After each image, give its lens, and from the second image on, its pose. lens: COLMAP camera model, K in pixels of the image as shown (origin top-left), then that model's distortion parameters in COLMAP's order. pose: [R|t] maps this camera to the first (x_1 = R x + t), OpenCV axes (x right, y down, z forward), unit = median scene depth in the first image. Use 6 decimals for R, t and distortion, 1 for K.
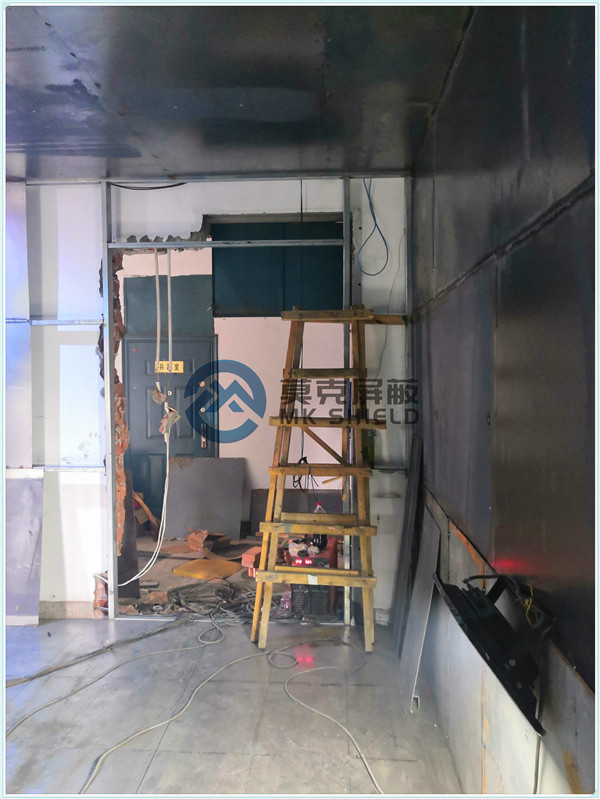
lens RADIAL K [[608.0, 0, 296.8], [0, 608.0, 399.7], [0, 0, 1]] dist [-0.005970, 0.016252]
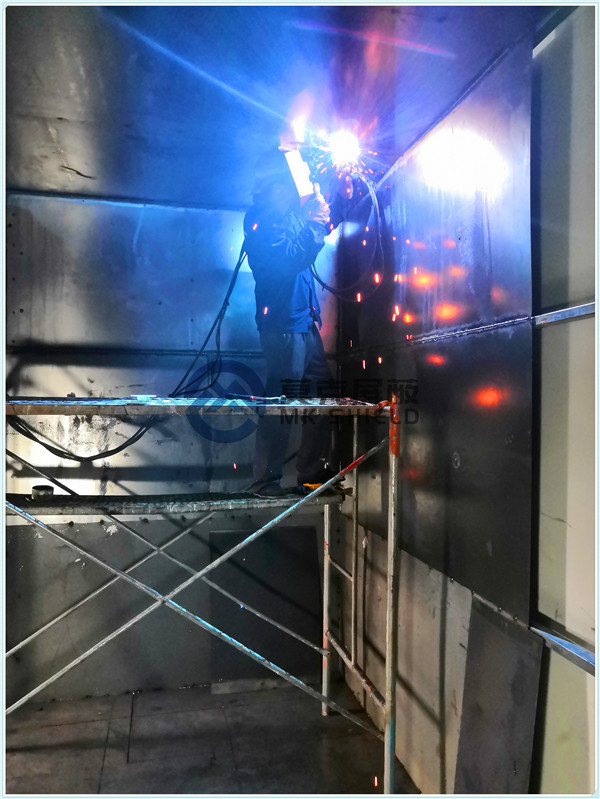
lens RADIAL K [[608.0, 0, 300.4], [0, 608.0, 403.0], [0, 0, 1]] dist [-0.005970, 0.016252]
pose [[0.267287, 0.000498, -0.963617, -0.027726], [-0.042940, 0.999013, -0.011394, -0.046910], [0.962660, 0.044423, 0.267044, 0.700376]]
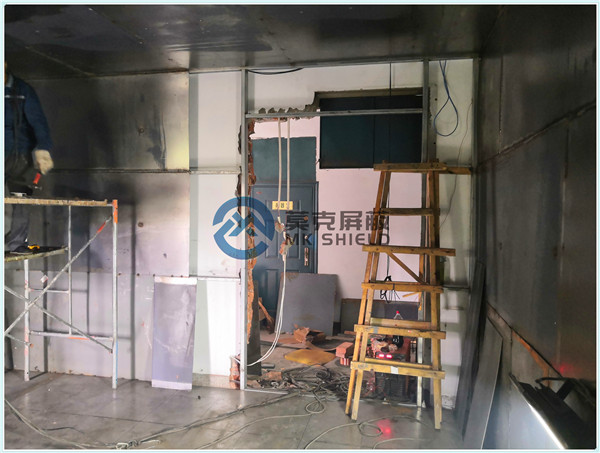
lens RADIAL K [[458.7, 0, 301.9], [0, 458.7, 230.7], [0, 0, 1]] dist [-0.011362, 0.036386]
pose [[0.989401, 0.019437, -0.143904, -0.031628], [-0.019286, 0.999811, 0.002441, -0.001270], [0.143925, 0.000360, 0.989589, -0.000370]]
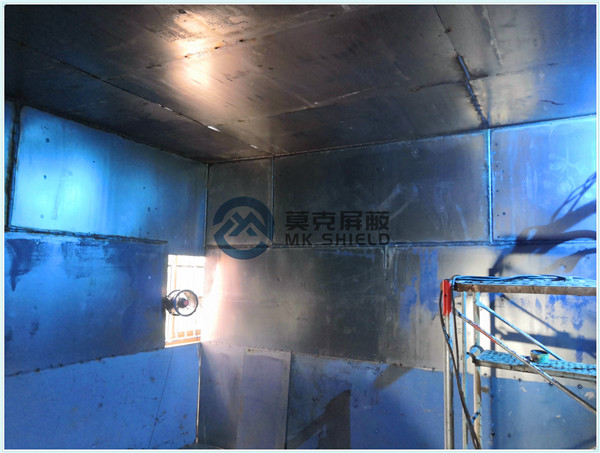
lens RADIAL K [[458.7, 0, 298.5], [0, 458.7, 233.8], [0, 0, 1]] dist [-0.011362, 0.036386]
pose [[-0.436809, -0.093074, -0.894726, -0.021256], [-0.058455, 0.995468, -0.075016, -0.044526], [0.897653, 0.019533, -0.440270, 0.575607]]
